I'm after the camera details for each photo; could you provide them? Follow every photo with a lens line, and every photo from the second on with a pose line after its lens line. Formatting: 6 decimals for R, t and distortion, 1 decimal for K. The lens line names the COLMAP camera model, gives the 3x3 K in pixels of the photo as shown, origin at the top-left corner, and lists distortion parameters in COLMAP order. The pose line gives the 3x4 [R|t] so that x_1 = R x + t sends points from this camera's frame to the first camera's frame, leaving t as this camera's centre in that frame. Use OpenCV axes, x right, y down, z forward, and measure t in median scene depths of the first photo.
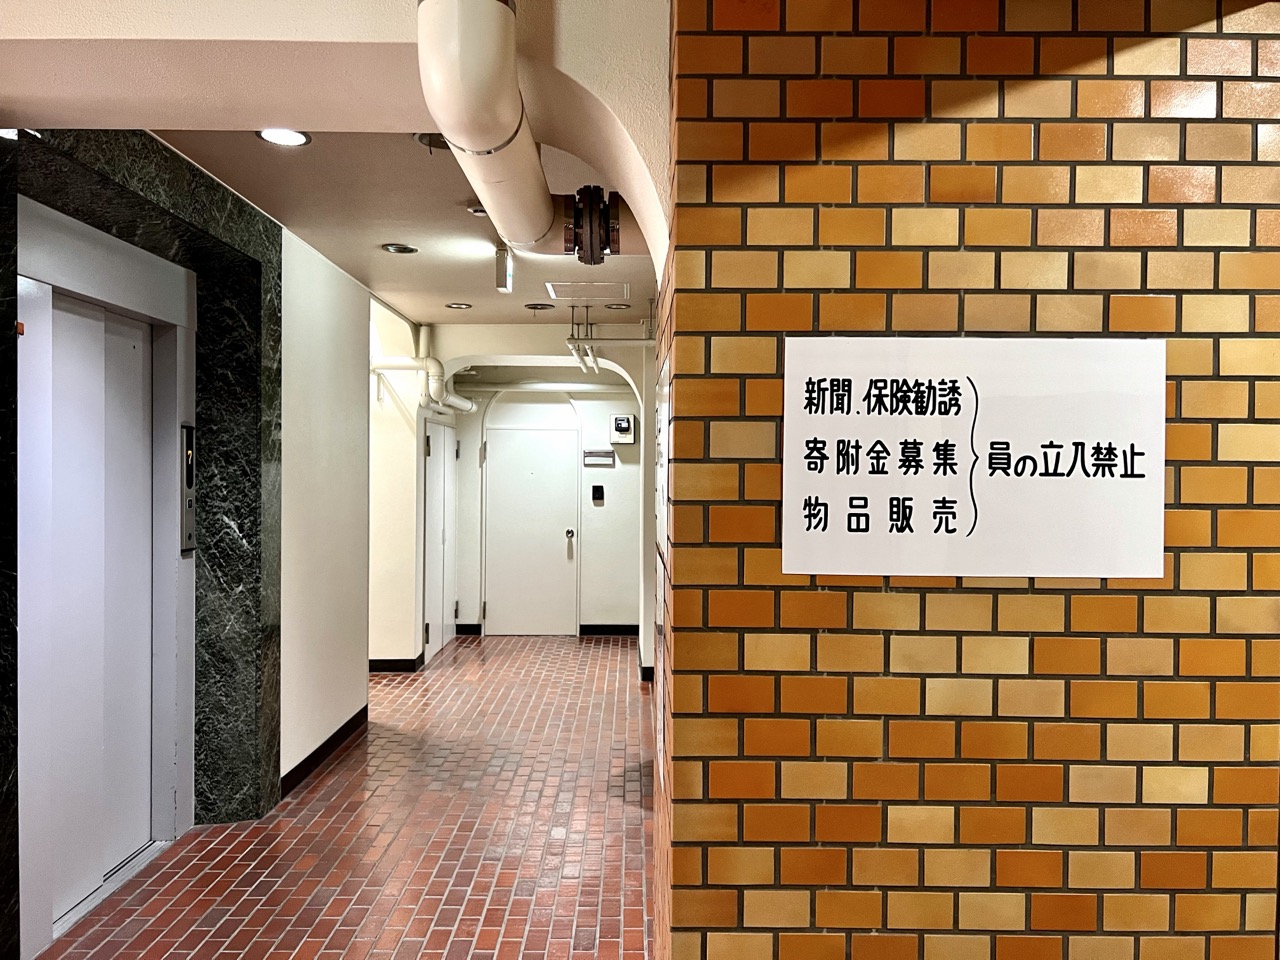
lens RADIAL K [[962.3, 0, 646.0], [0, 962.3, 481.1], [0, 0, 1]] dist [0.063159, 0.001016]
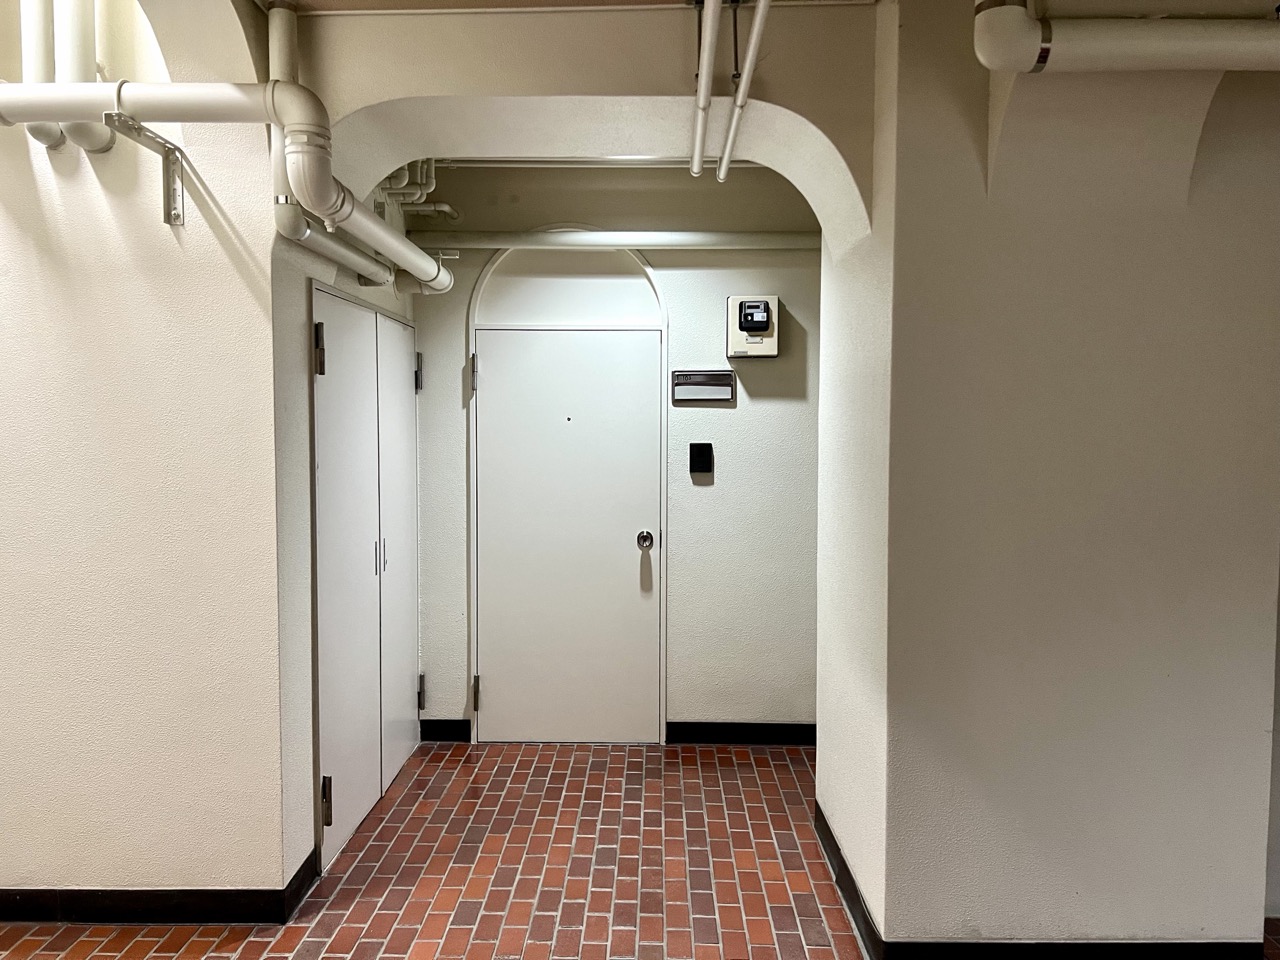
lens RADIAL K [[962.3, 0, 634.5], [0, 962.3, 481.9], [0, 0, 1]] dist [0.063159, 0.001016]
pose [[0.999382, -0.002843, -0.035040, -0.067525], [0.004586, 0.998749, 0.049787, -0.000238], [0.034855, -0.049917, 0.998145, 0.507709]]
